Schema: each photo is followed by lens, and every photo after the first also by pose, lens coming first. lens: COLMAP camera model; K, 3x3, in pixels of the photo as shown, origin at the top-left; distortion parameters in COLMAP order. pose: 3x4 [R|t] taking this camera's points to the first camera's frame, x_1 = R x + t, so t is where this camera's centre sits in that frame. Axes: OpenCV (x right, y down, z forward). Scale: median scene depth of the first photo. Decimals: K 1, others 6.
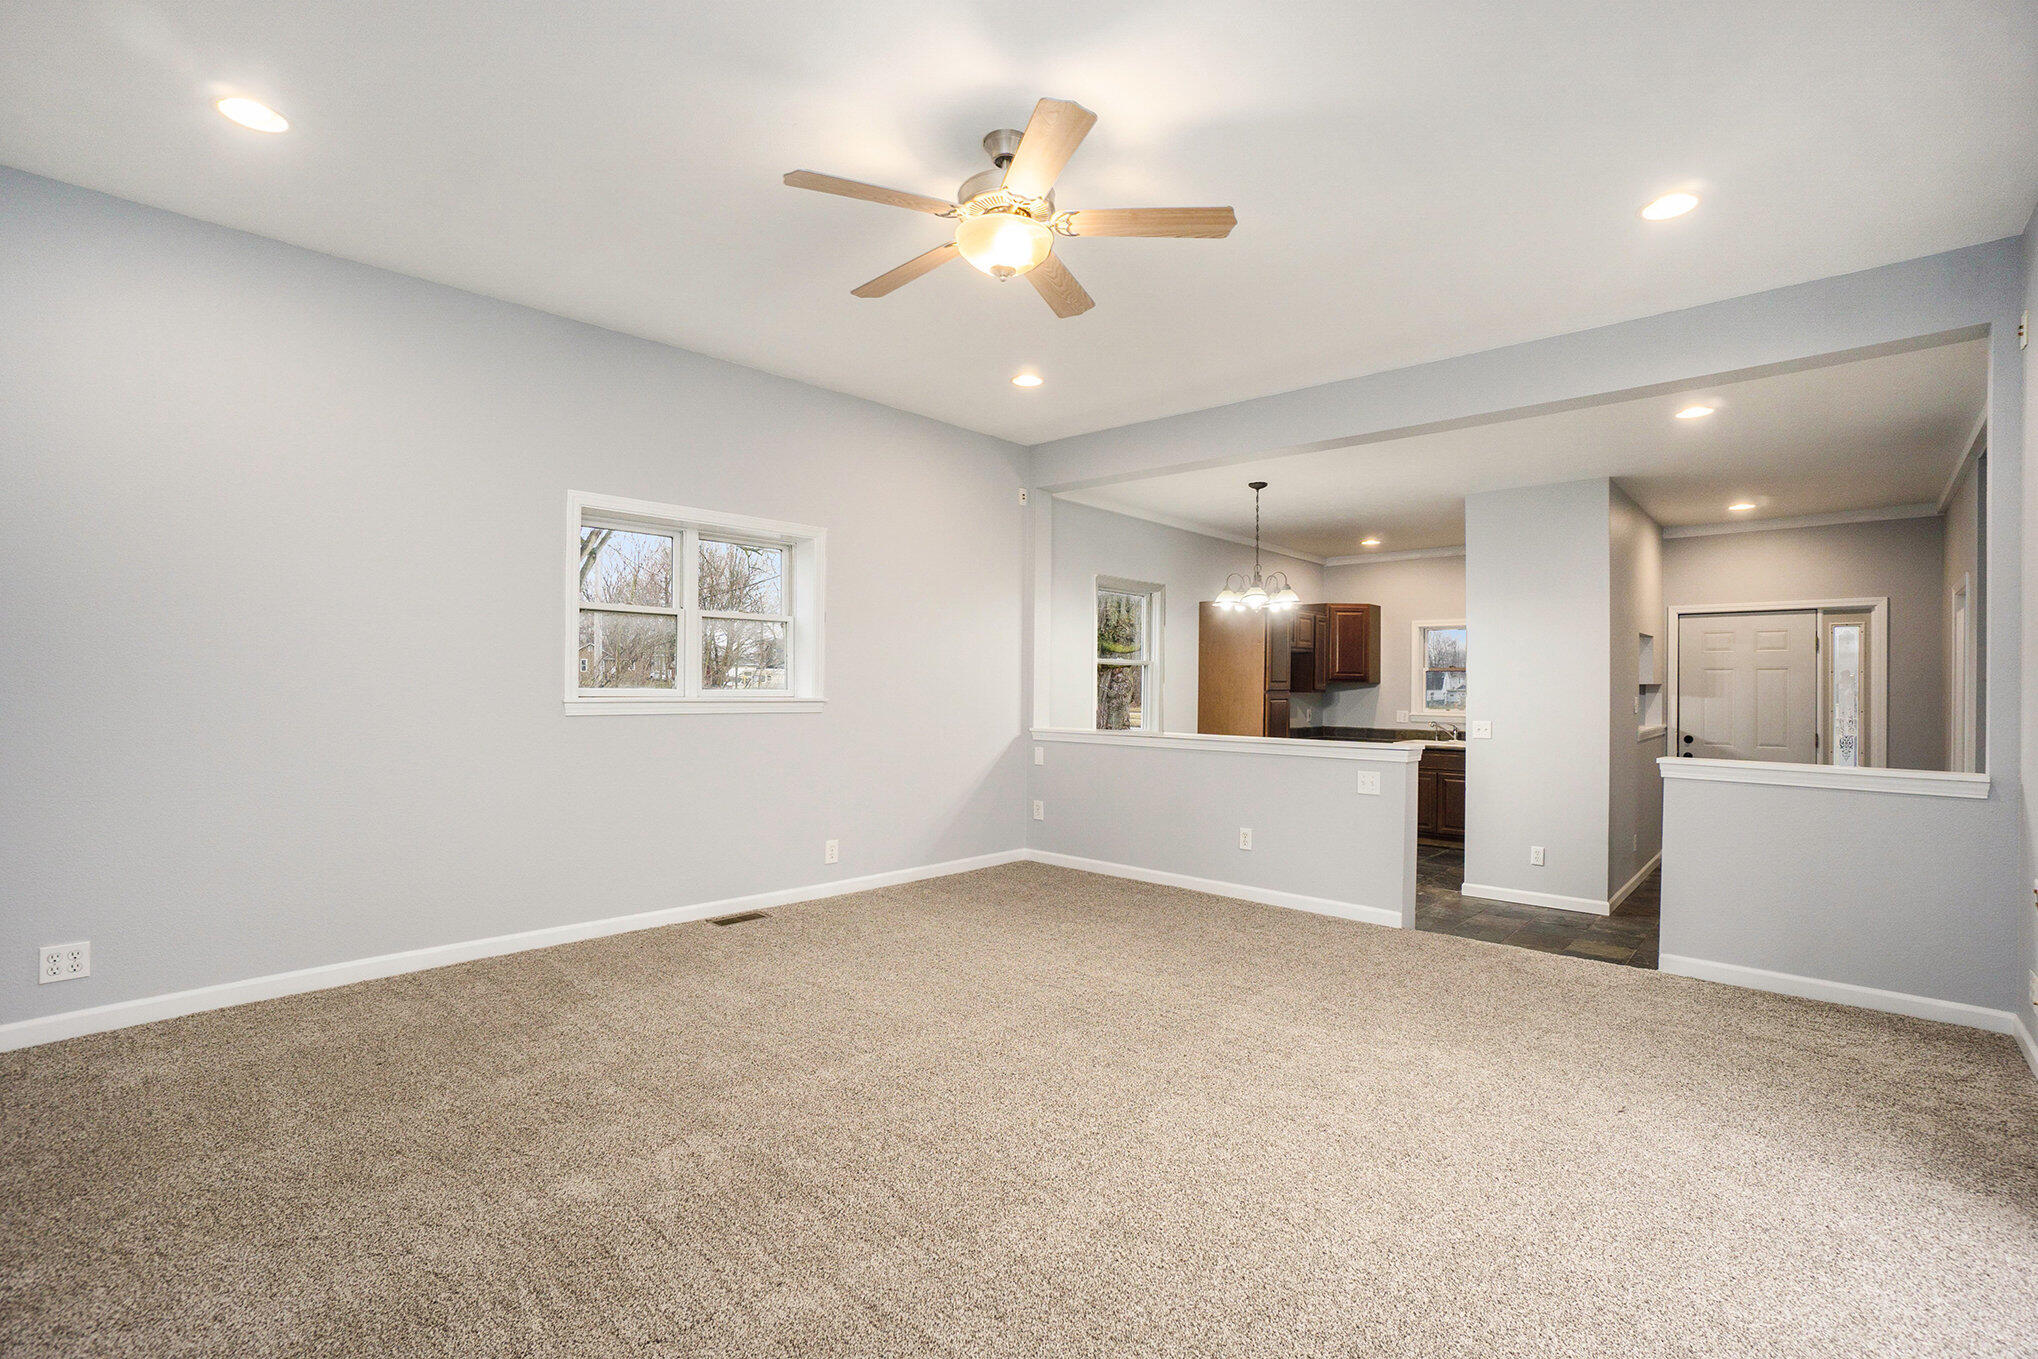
lens RADIAL K [[888.4, 0, 1019.0], [0, 888.4, 679.5], [0, 0, 1]] dist [0.000396, 0.000172]
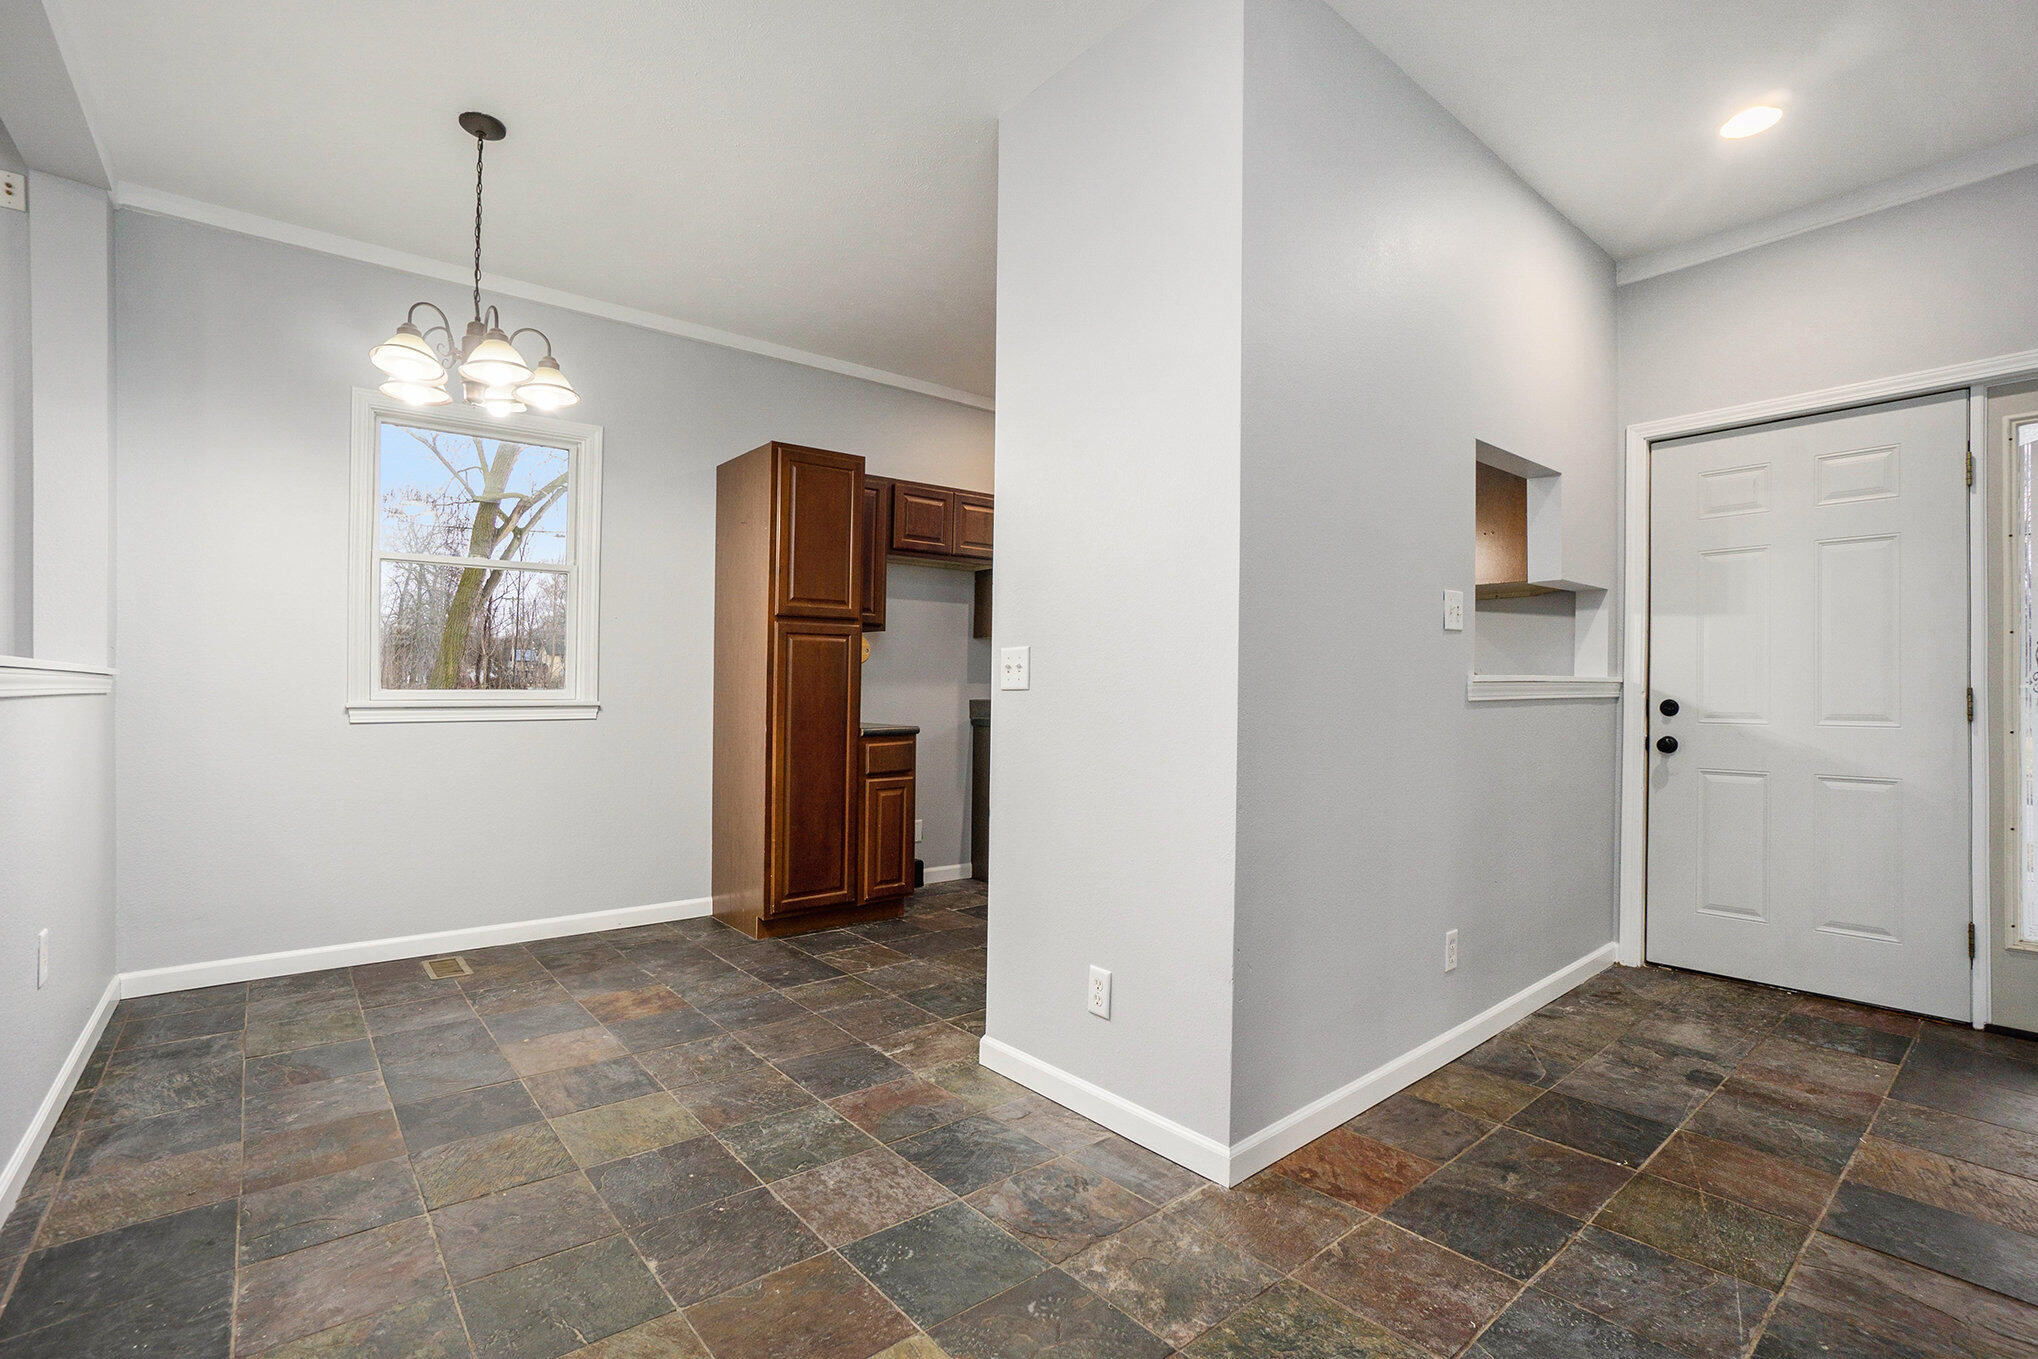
lens RADIAL K [[906.0, 0, 1019.0], [0, 906.0, 679.5], [0, 0, 1]] dist [-0.000129, -0.000140]
pose [[0.988628, -0.010853, -0.149990, 0.493472], [0.010282, 0.999937, -0.004583, 0.051659], [0.150031, 0.002989, 0.988677, 0.488735]]
